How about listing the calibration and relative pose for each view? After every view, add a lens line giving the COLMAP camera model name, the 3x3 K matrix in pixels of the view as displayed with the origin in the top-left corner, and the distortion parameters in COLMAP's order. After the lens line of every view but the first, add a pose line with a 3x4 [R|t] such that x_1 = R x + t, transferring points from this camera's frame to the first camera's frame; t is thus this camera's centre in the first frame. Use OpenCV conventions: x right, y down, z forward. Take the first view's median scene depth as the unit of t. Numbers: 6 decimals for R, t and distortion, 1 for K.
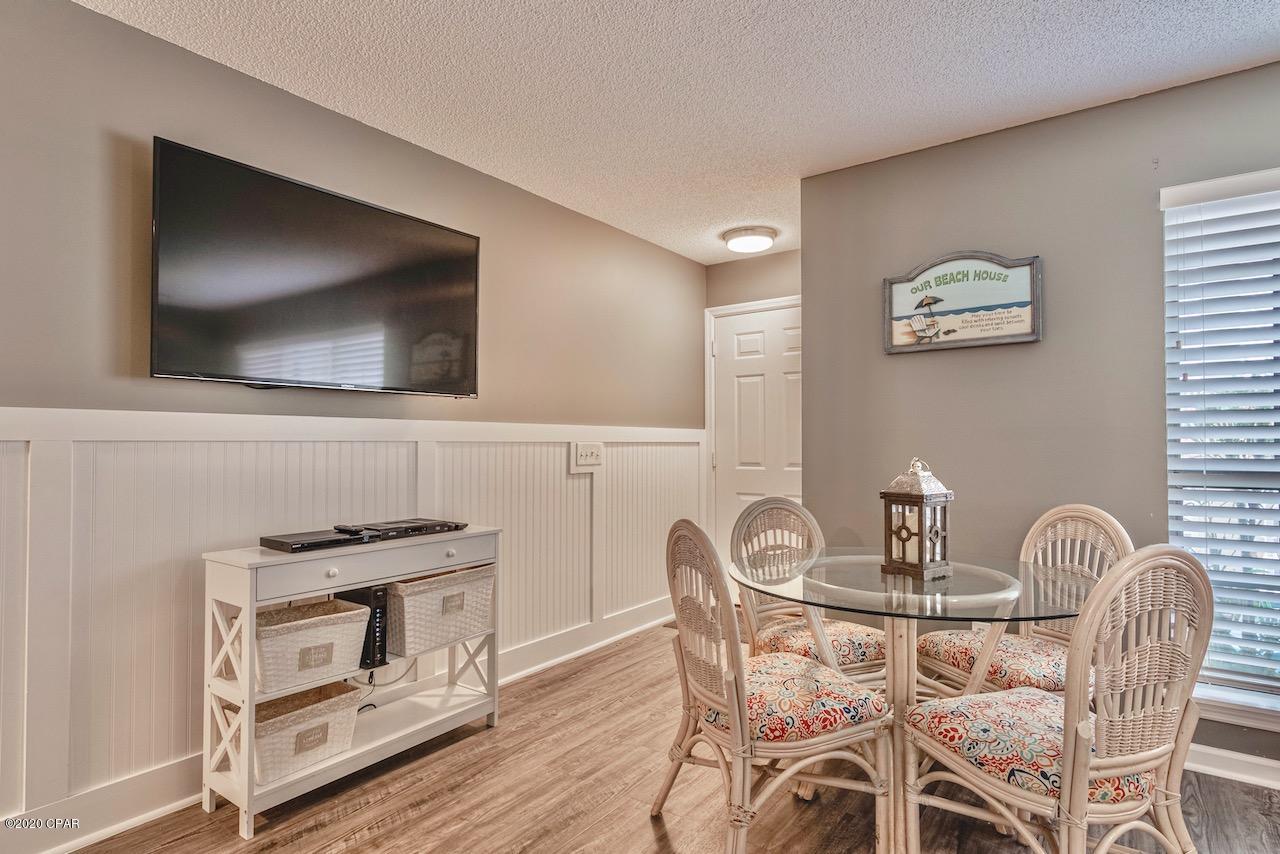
lens RADIAL K [[668.3, 0, 637.4], [0, 668.3, 440.0], [0, 0, 1]] dist [0.002542, 0.001306]
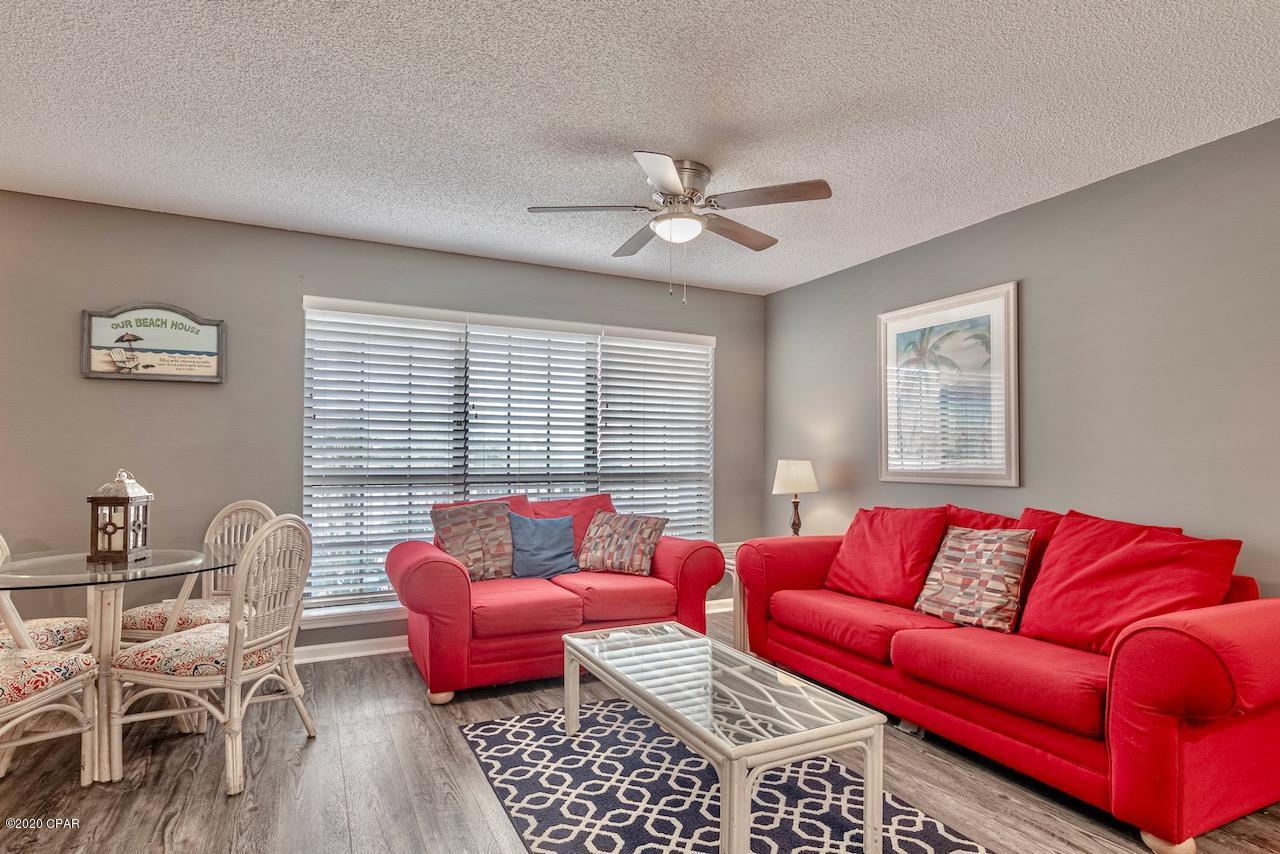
lens RADIAL K [[671.6, 0, 654.6], [0, 671.6, 439.9], [0, 0, 1]] dist [-0.002698, -0.000391]
pose [[0.445174, 0.026848, 0.895042, -0.280083], [-0.007828, 0.999629, -0.026091, -0.004262], [-0.895410, 0.004608, 0.445219, -0.487292]]
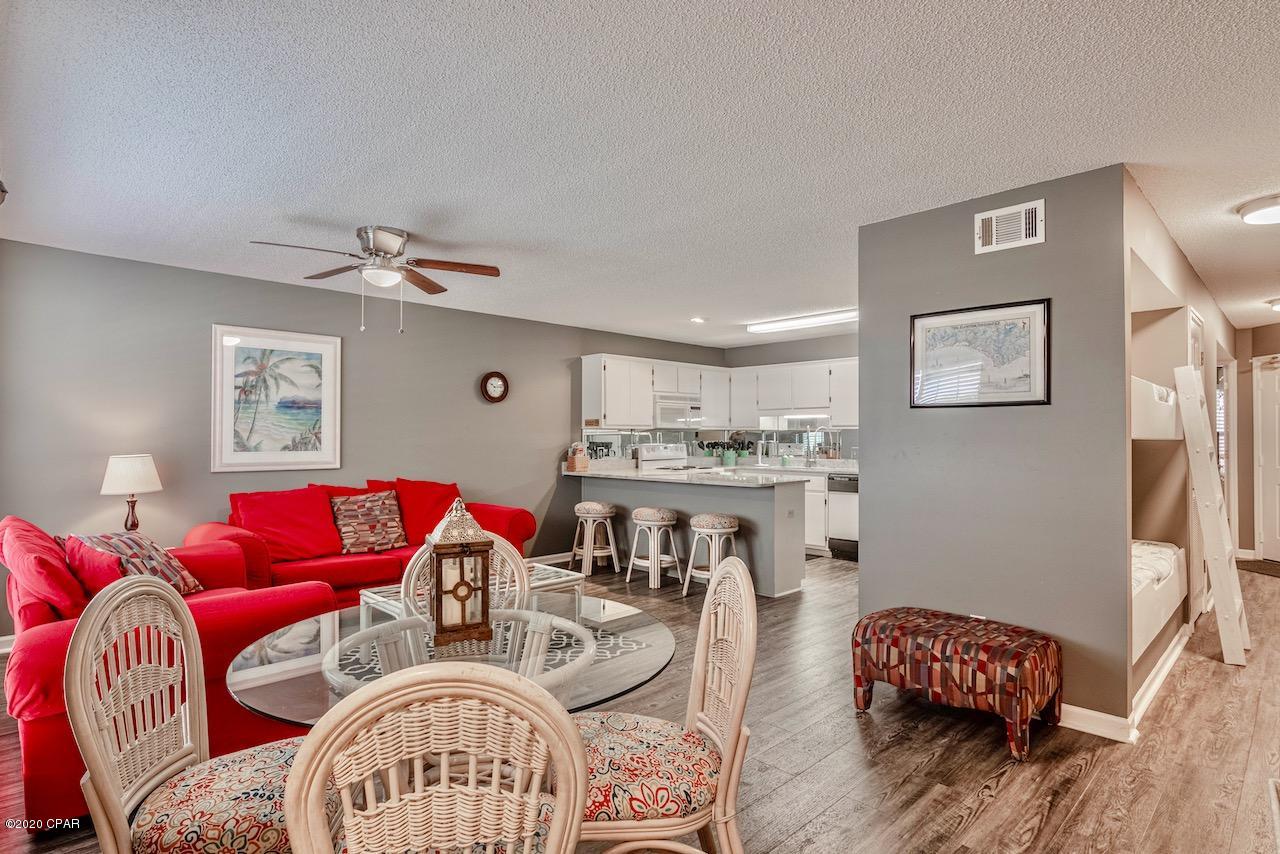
lens RADIAL K [[646.8, 0, 633.8], [0, 646.8, 428.5], [0, 0, 1]] dist [0.005239, -0.000174]
pose [[-0.986322, 0.003823, 0.164787, 0.052211], [0.000490, 0.999795, -0.020262, -0.040911], [-0.164831, -0.019904, -0.986121, 1.704308]]
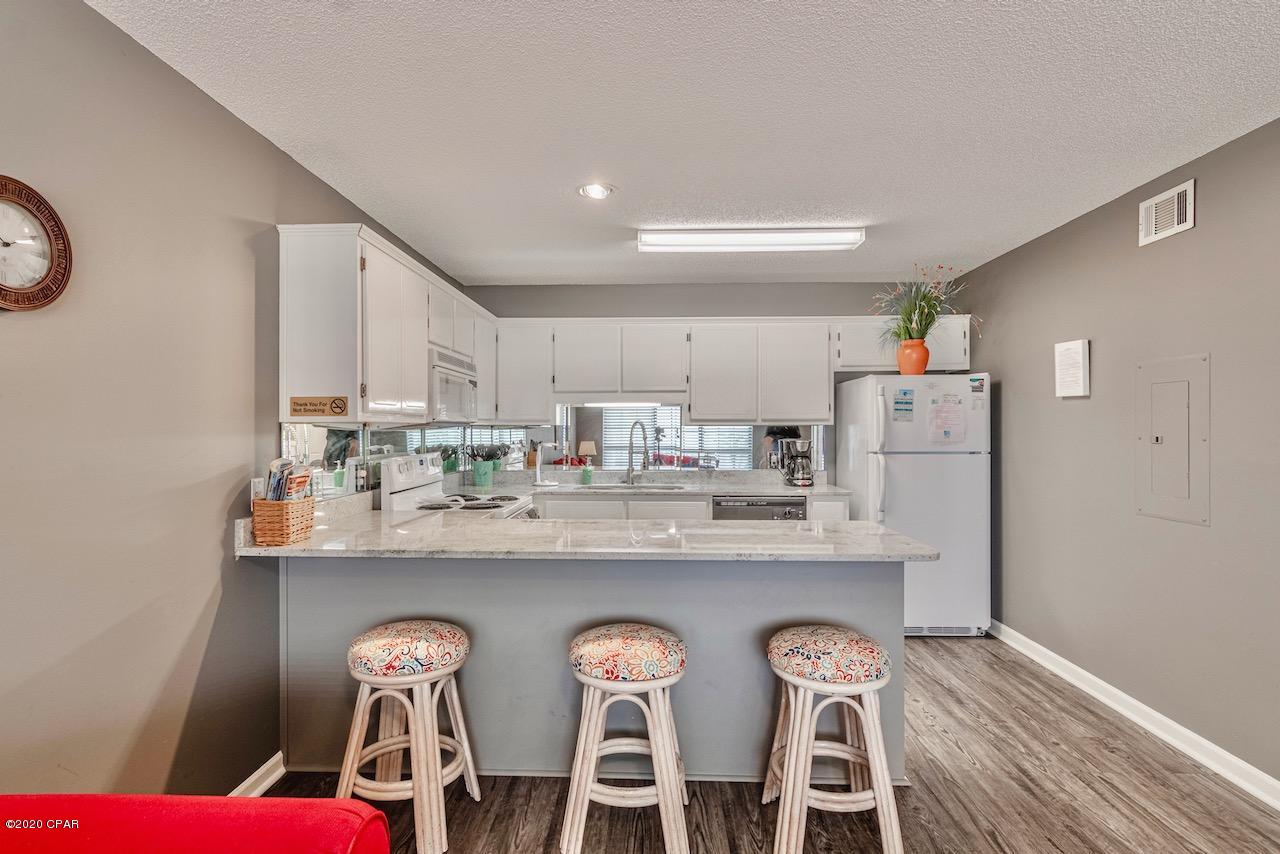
lens RADIAL K [[646.8, 0, 633.8], [0, 646.8, 428.5], [0, 0, 1]] dist [0.005239, -0.000174]
pose [[-0.828136, 0.001099, -0.560526, 1.018299], [0.005282, 0.999969, -0.005843, -0.085899], [0.560502, -0.007799, -0.828117, -0.177843]]
